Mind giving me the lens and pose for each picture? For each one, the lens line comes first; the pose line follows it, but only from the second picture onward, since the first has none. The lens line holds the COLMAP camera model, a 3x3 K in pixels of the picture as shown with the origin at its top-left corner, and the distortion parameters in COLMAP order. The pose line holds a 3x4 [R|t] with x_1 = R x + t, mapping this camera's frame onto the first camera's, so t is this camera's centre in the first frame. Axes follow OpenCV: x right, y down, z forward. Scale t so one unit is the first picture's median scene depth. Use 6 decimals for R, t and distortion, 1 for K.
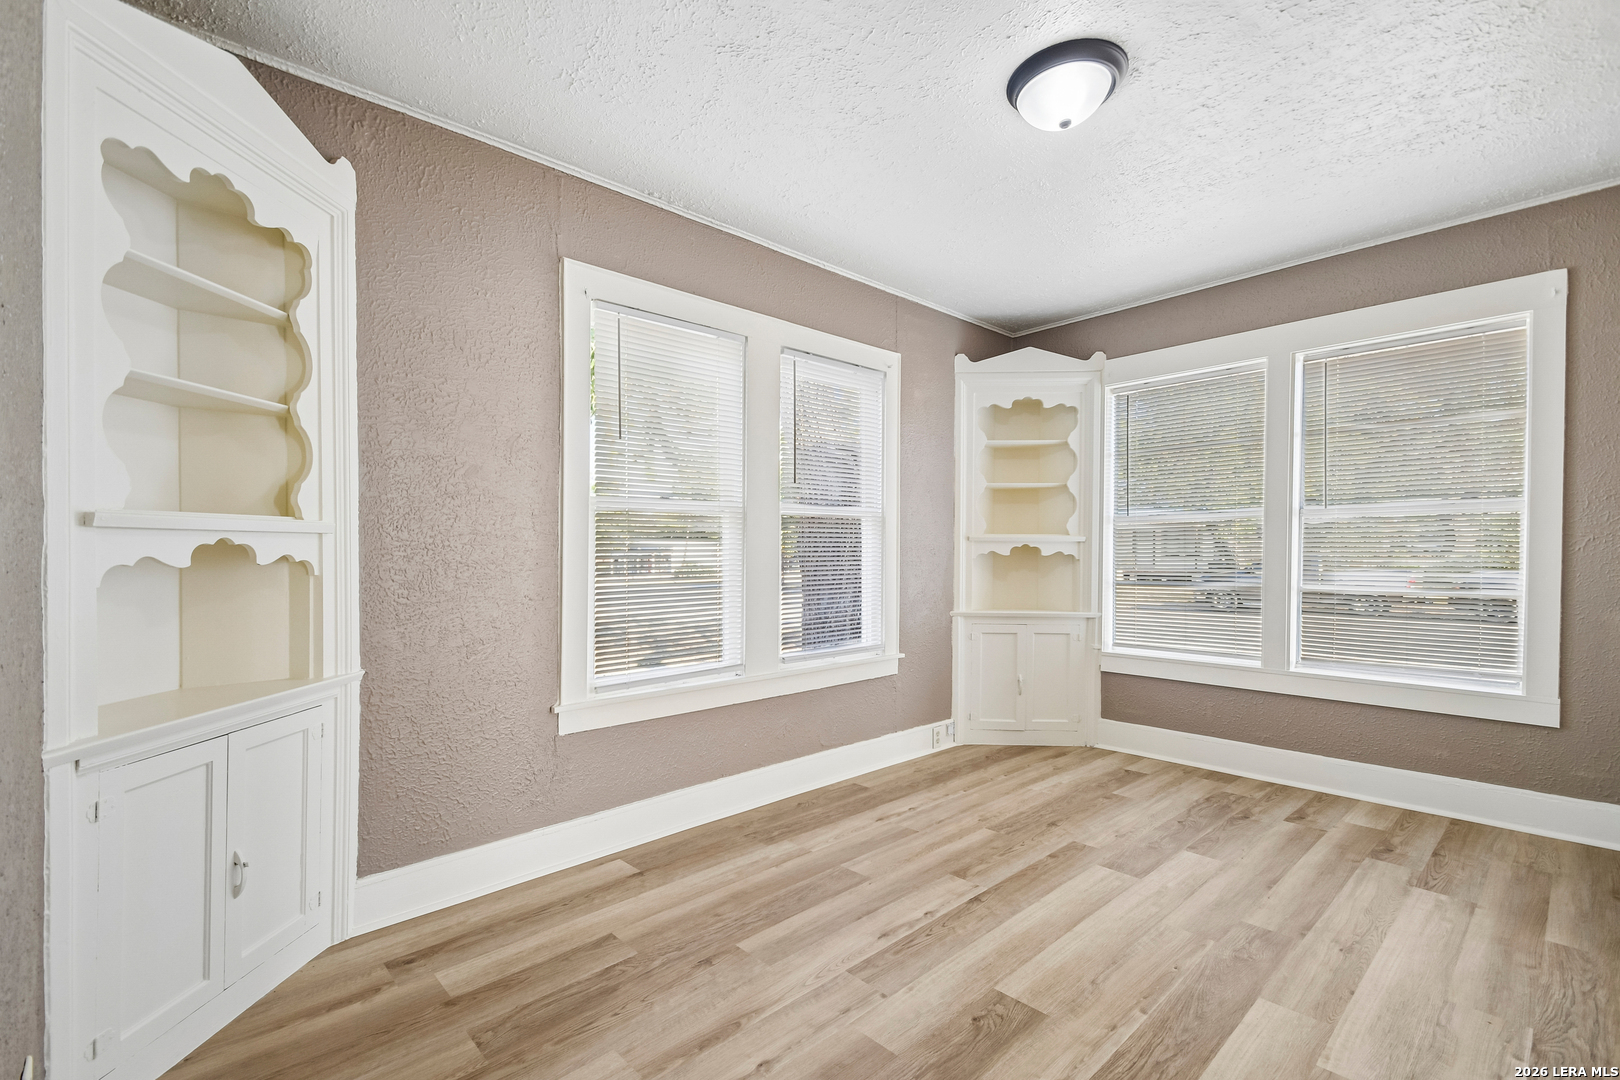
lens RADIAL K [[712.2, 0, 806.1], [0, 712.2, 567.4], [0, 0, 1]] dist [0.016613, -0.012859]
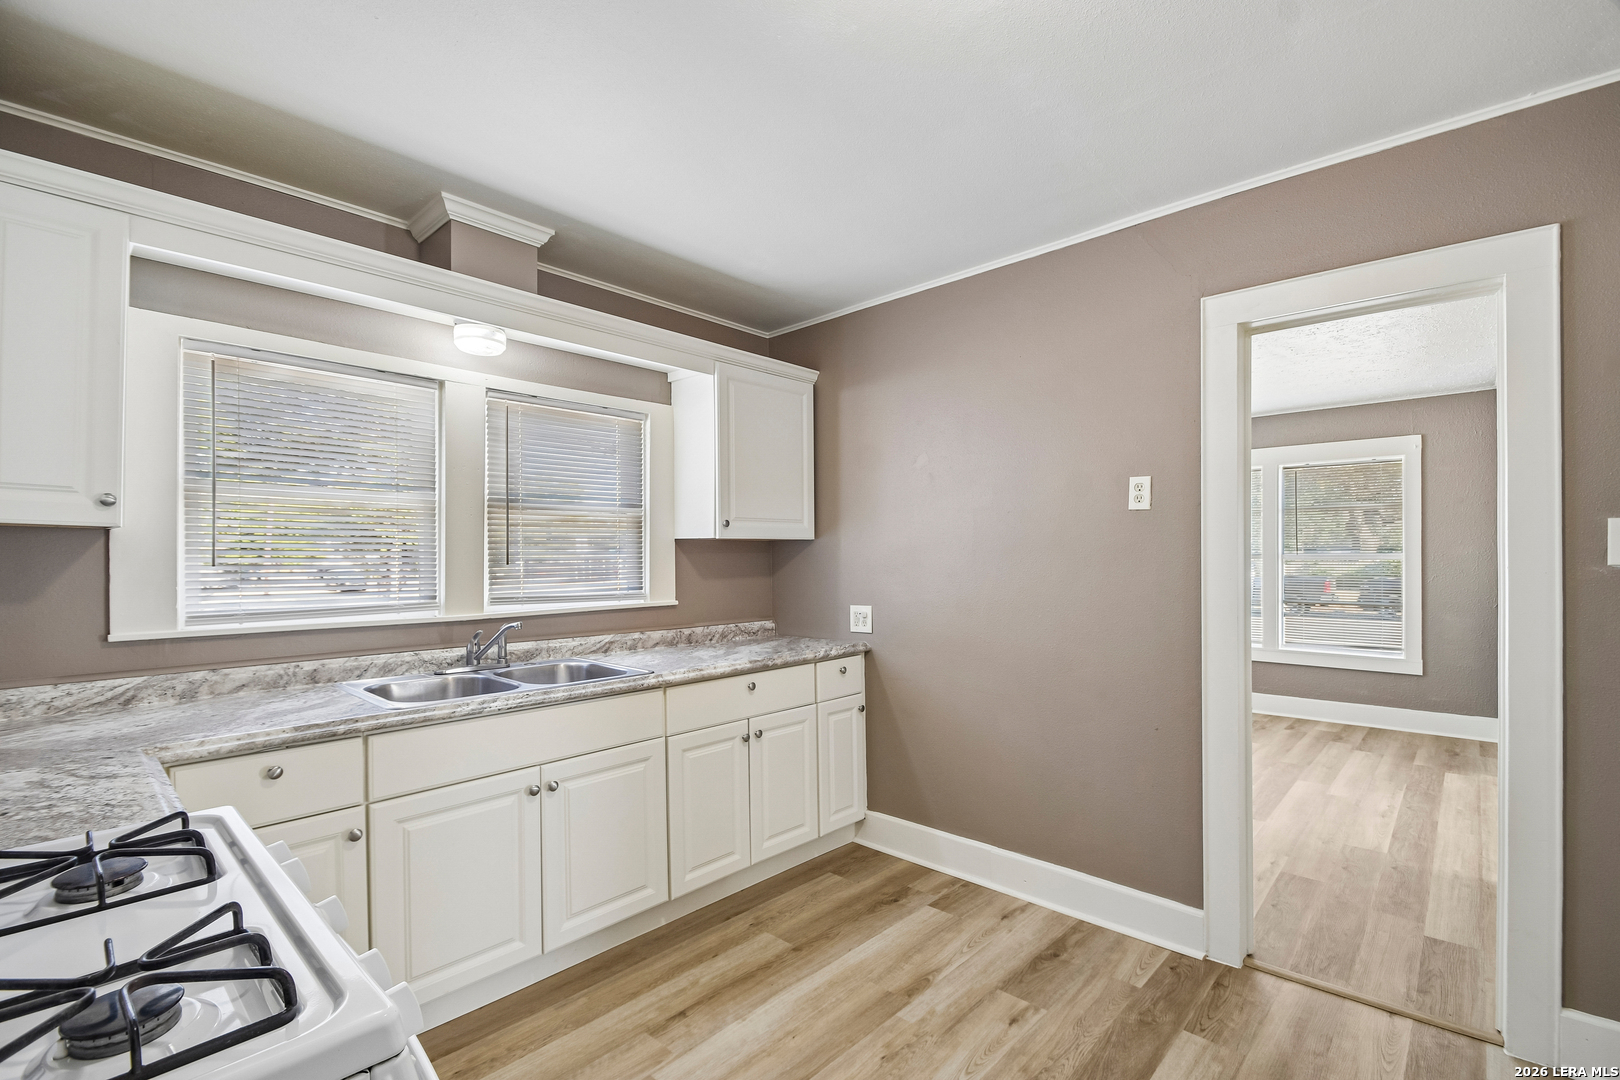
lens RADIAL K [[700.4, 0, 789.5], [0, 700.4, 559.6], [0, 0, 1]] dist [0.001576, -0.011543]
pose [[0.998504, -0.002276, 0.054630, -0.715340], [0.003316, 0.999815, -0.018965, -0.053848], [-0.054577, 0.019118, 0.998327, -0.748128]]
